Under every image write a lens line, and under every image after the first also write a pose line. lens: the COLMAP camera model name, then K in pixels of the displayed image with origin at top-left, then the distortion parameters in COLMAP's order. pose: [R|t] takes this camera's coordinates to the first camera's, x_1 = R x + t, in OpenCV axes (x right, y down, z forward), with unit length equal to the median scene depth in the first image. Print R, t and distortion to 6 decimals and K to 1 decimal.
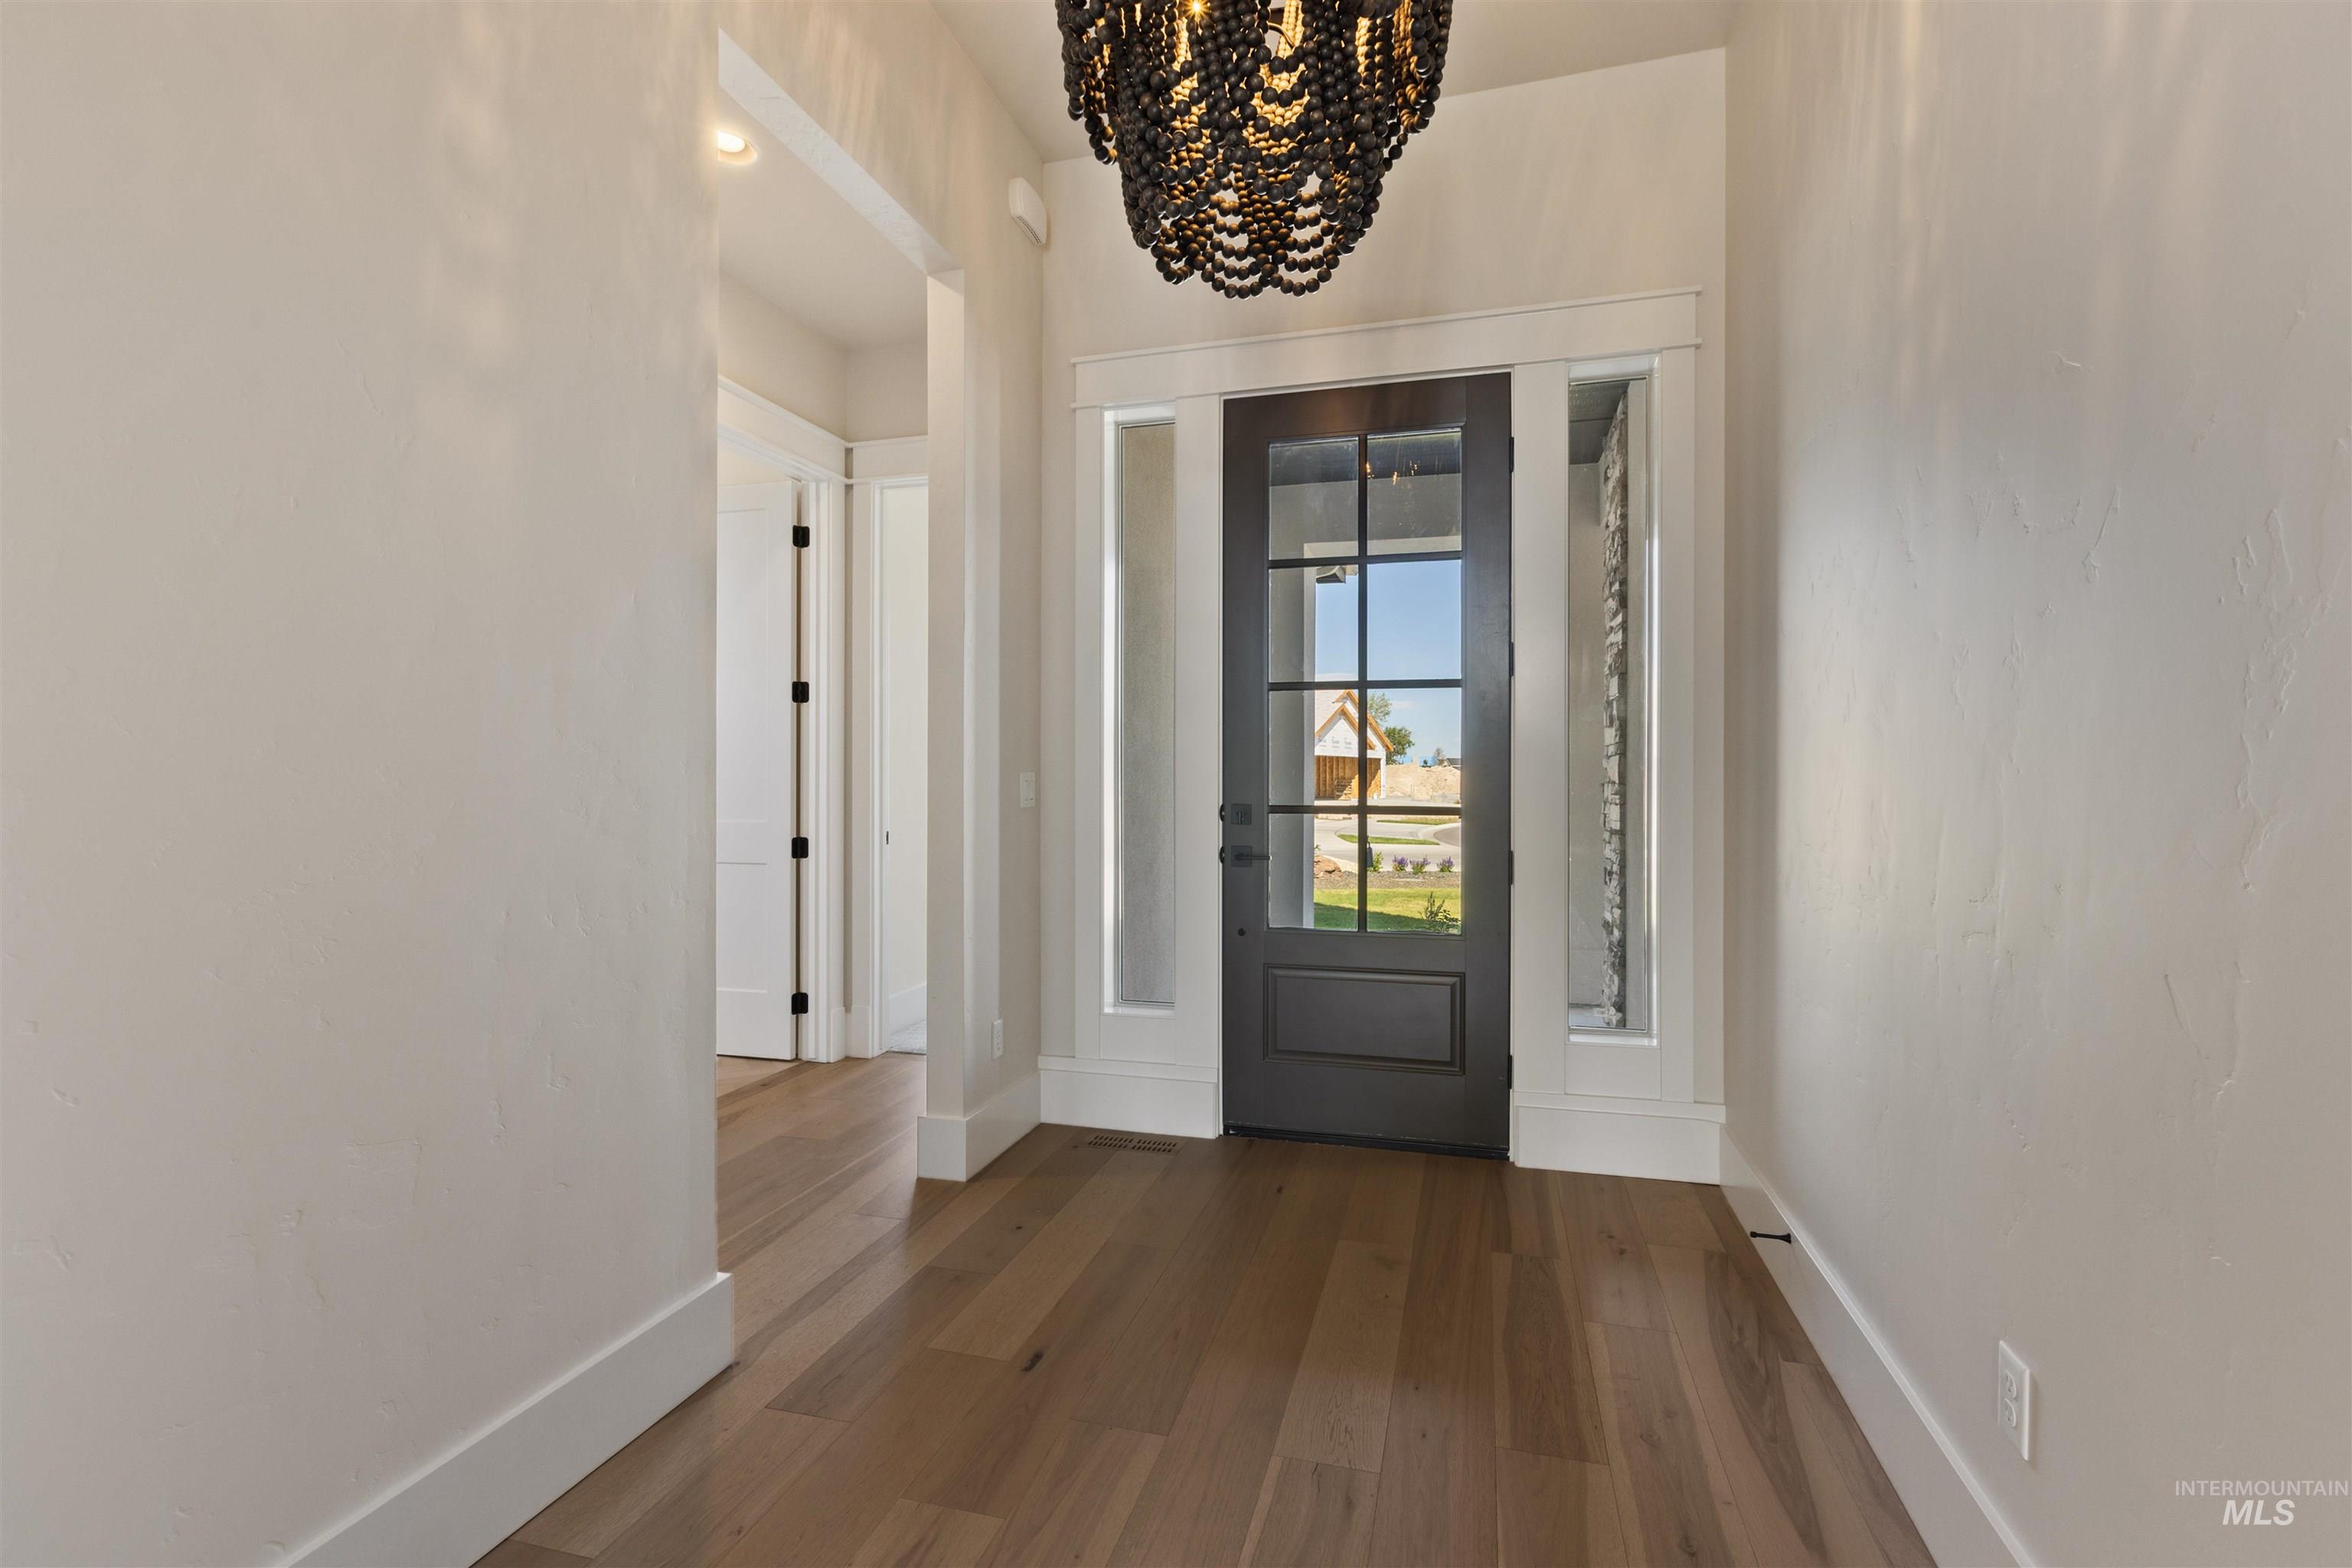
lens RADIAL K [[1090.4, 0, 1211.7], [0, 1090.4, 774.3], [0, 0, 1]] dist [0.001070, -0.000102]
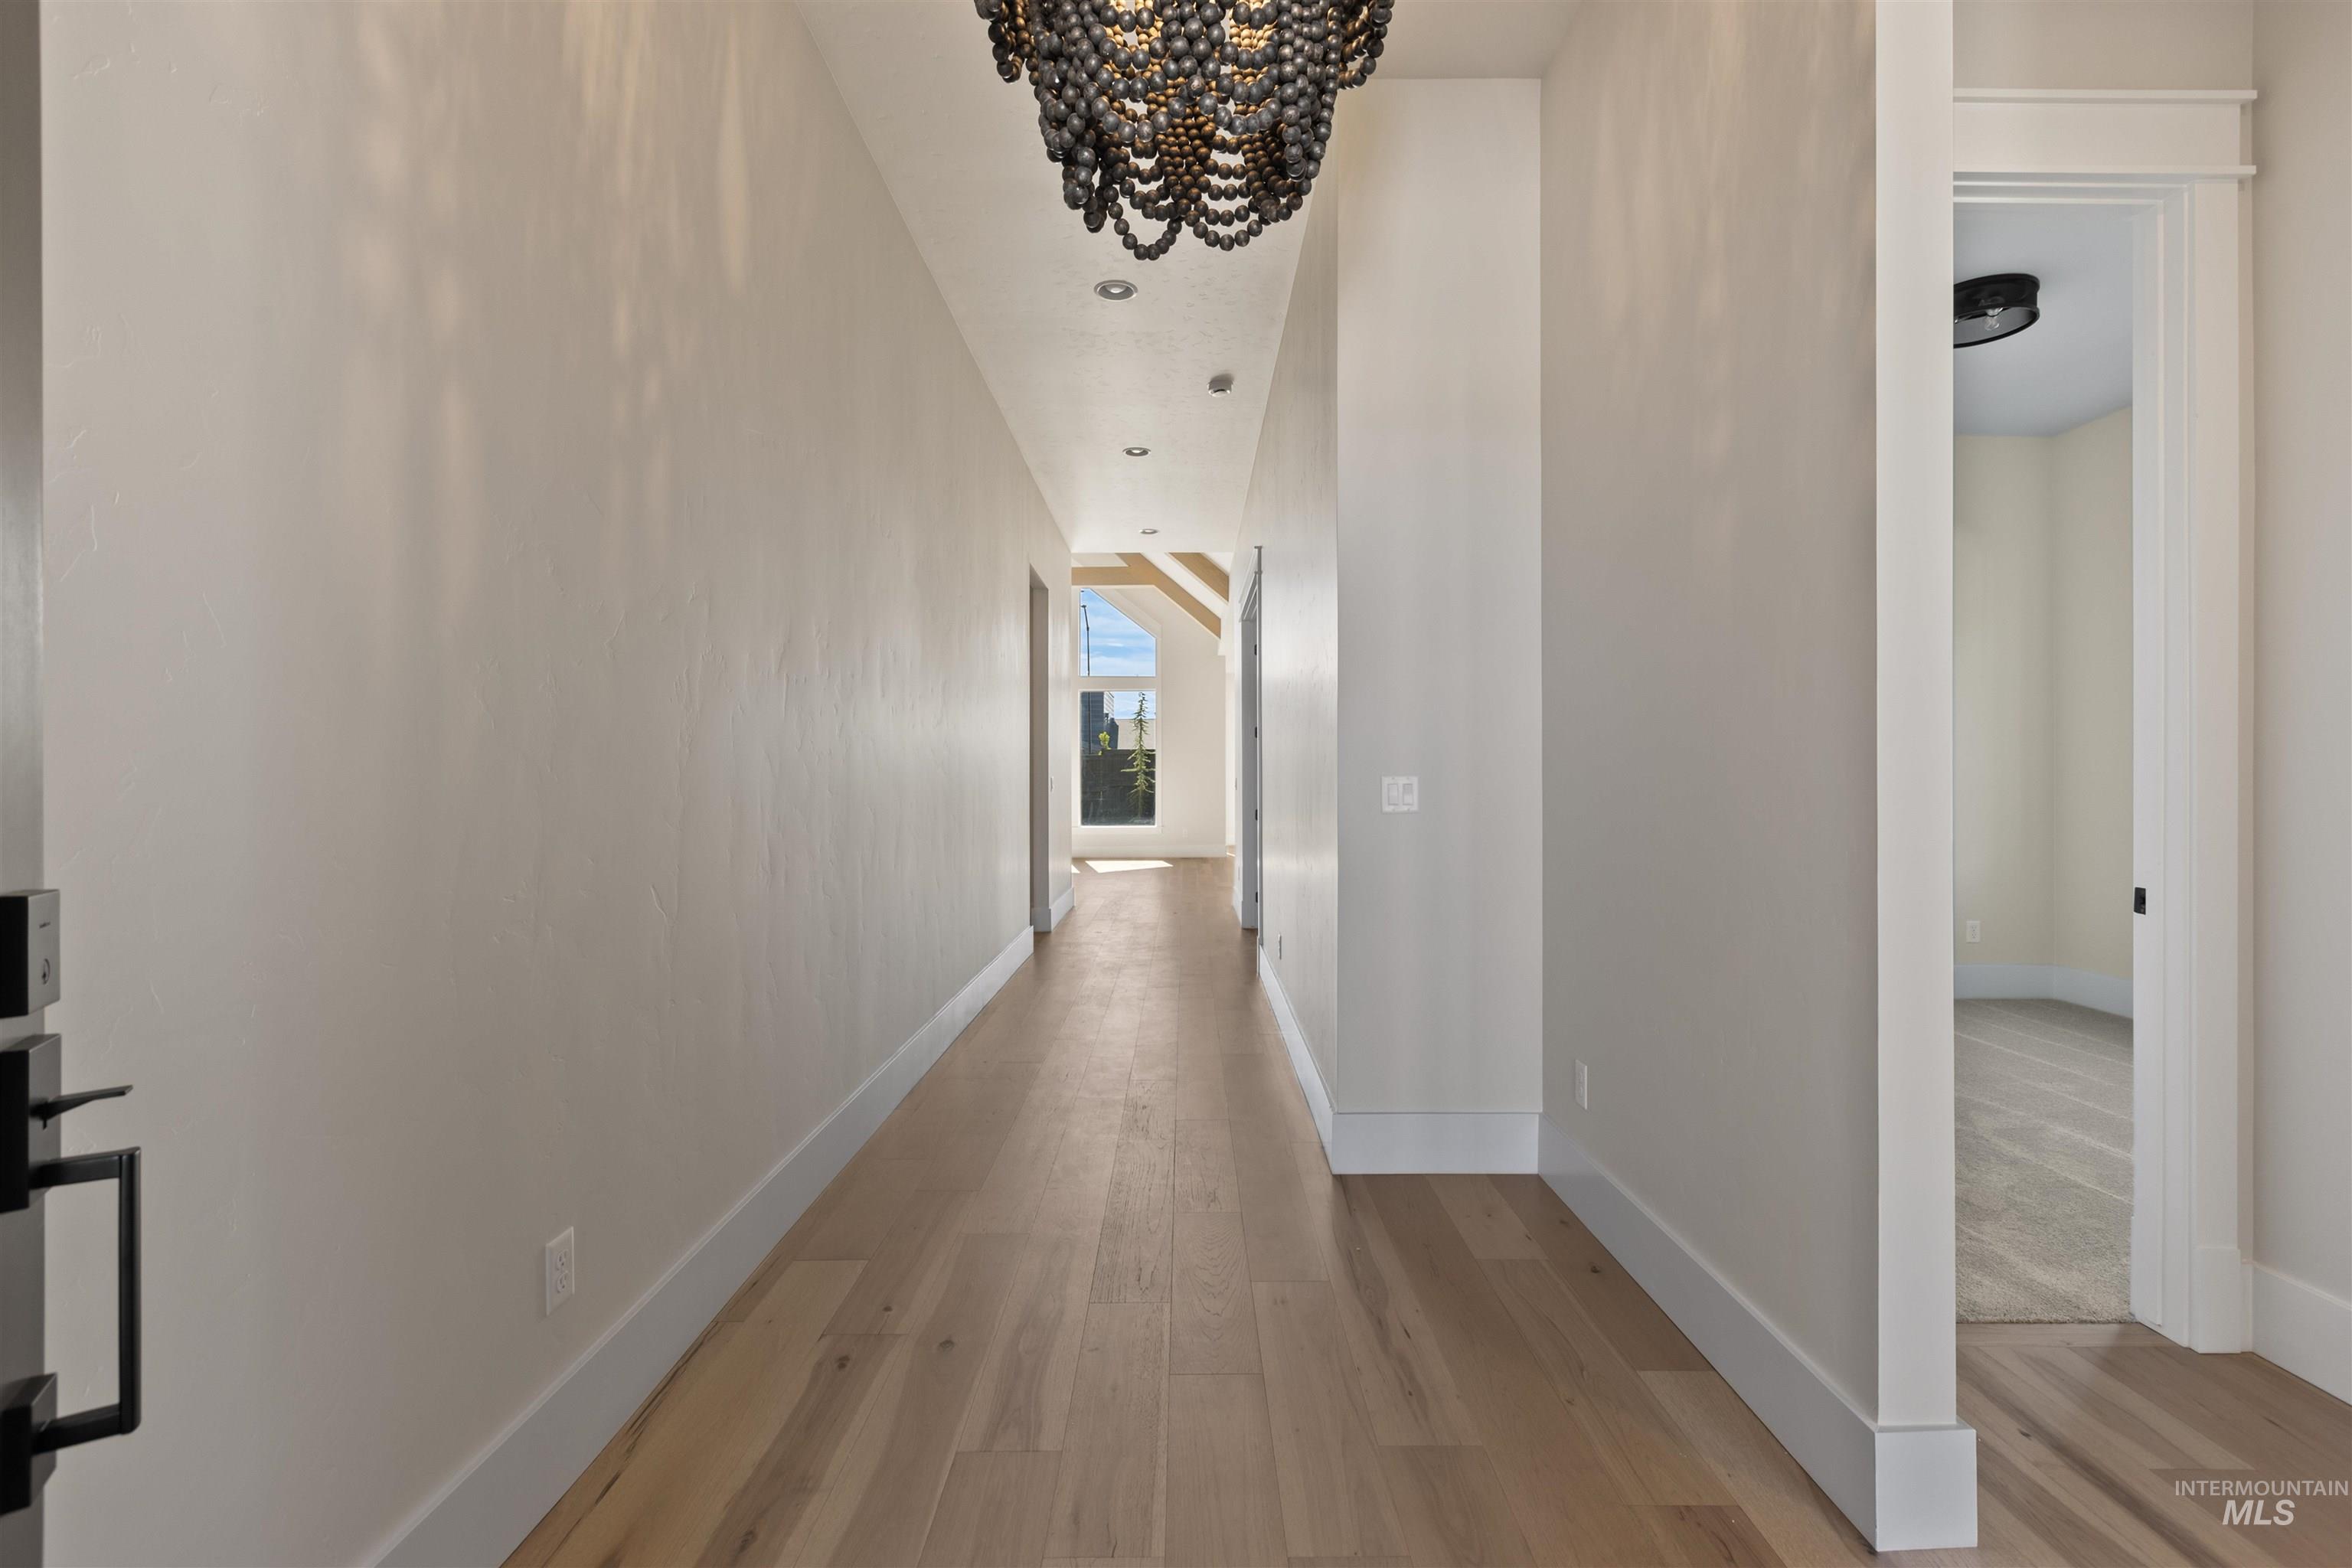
lens RADIAL K [[1090.4, 0, 1211.7], [0, 1090.4, 774.3], [0, 0, 1]] dist [0.001070, -0.000102]
pose [[-0.964460, -0.000590, -0.264228, 0.263518], [-0.000680, 1.000000, 0.000248, -0.014015], [0.264228, 0.000419, -0.964460, 1.942822]]
